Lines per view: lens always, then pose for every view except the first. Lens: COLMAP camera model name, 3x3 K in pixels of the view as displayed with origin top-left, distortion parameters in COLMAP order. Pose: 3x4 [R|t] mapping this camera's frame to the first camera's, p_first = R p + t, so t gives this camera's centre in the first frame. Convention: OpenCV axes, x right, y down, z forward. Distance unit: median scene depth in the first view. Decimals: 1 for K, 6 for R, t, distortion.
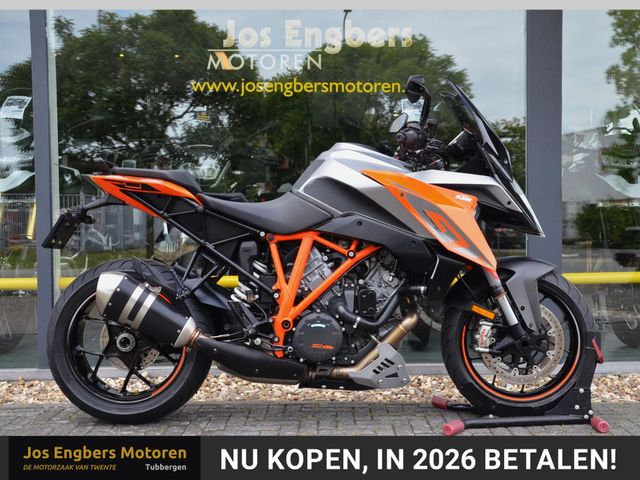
lens RADIAL K [[843.5, 0, 338.7], [0, 843.5, 259.0], [0, 0, 1]] dist [0.013361, 0.048430]
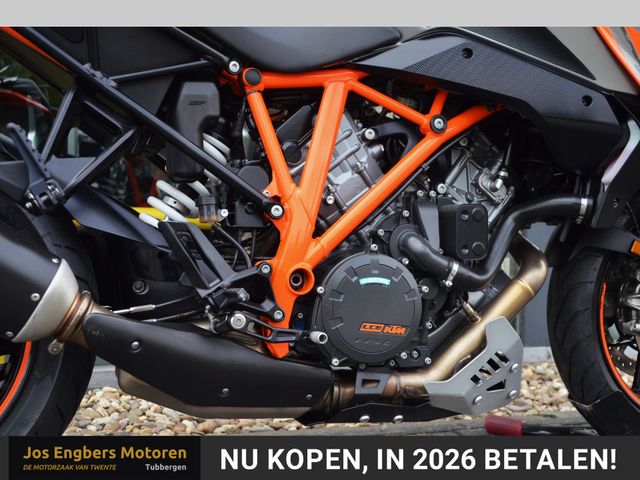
lens RADIAL K [[828.2, 0, 354.8], [0, 828.2, 241.6], [0, 0, 1]] dist [0.042195, 0.048603]
pose [[0.931029, 0.014290, 0.364664, -0.185860], [-0.016630, 0.999856, 0.003278, 0.056117], [-0.364565, -0.009117, 0.931133, 0.593954]]
